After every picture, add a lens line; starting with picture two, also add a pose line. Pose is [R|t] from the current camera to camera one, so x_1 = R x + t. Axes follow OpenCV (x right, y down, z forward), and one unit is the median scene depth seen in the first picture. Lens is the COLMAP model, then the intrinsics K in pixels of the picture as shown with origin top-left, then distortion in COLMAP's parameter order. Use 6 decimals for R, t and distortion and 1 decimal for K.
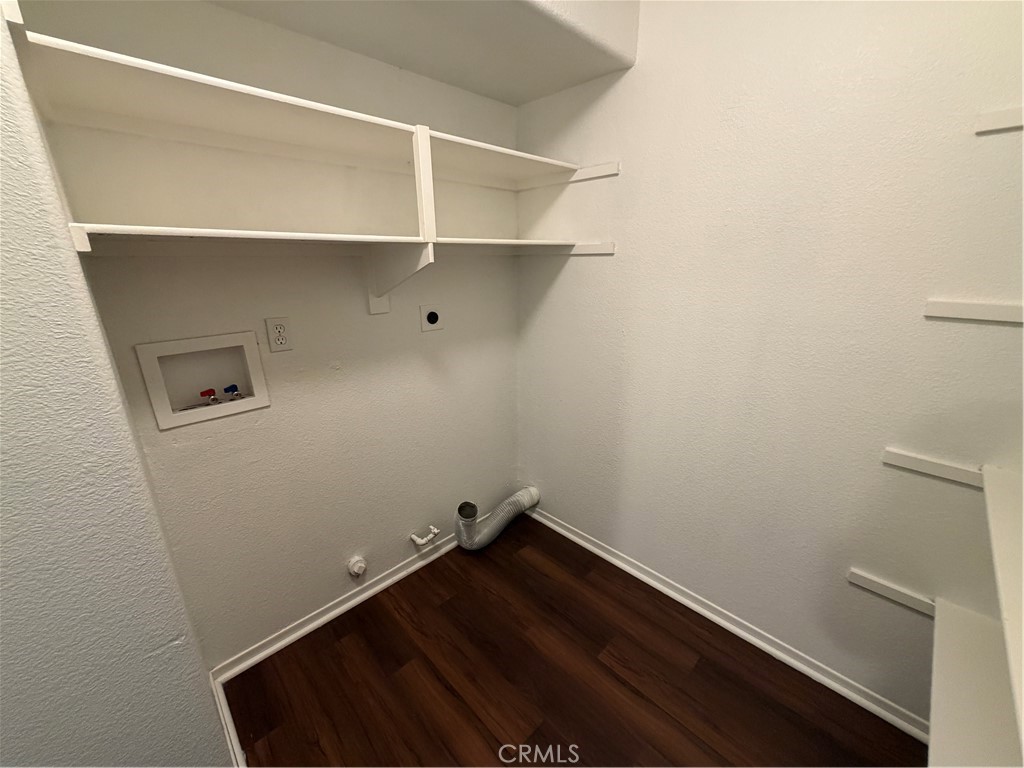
lens RADIAL K [[408.0, 0, 509.4], [0, 408.0, 383.0], [0, 0, 1]] dist [-0.000180, -0.000298]
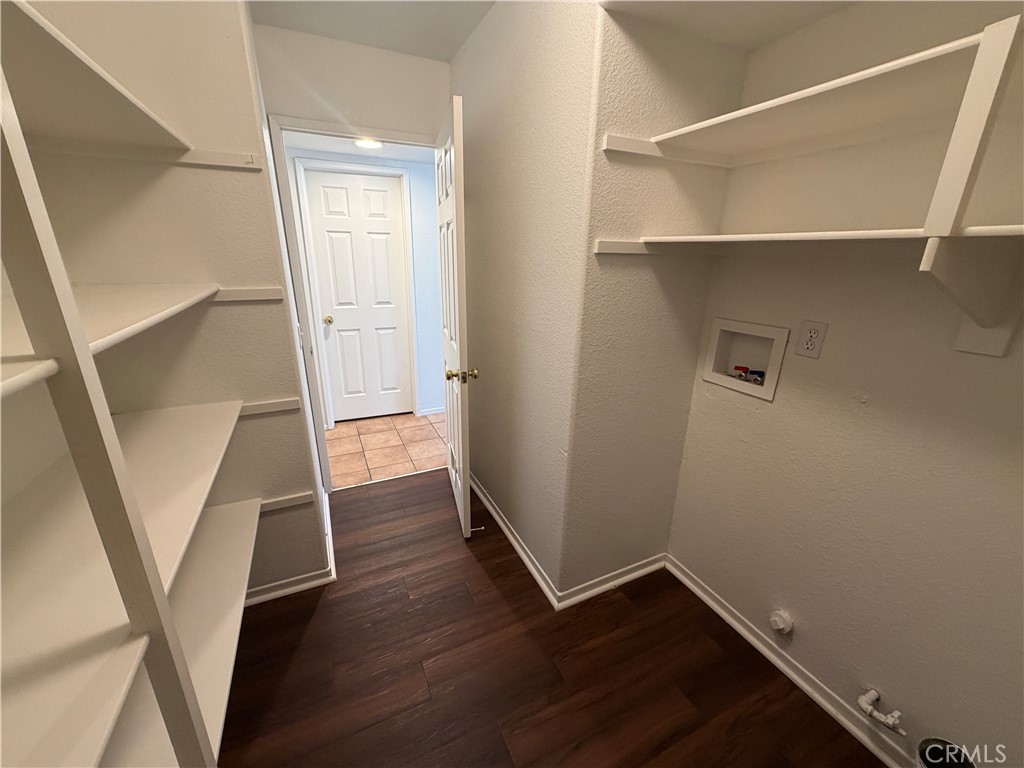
lens RADIAL K [[408.0, 0, 509.4], [0, 408.0, 383.0], [0, 0, 1]] dist [-0.000180, -0.000298]
pose [[-0.325522, 0.290462, -0.899815, 0.559180], [-0.282032, 0.878500, 0.385611, -0.202677], [0.902493, 0.379302, -0.204052, 0.616055]]
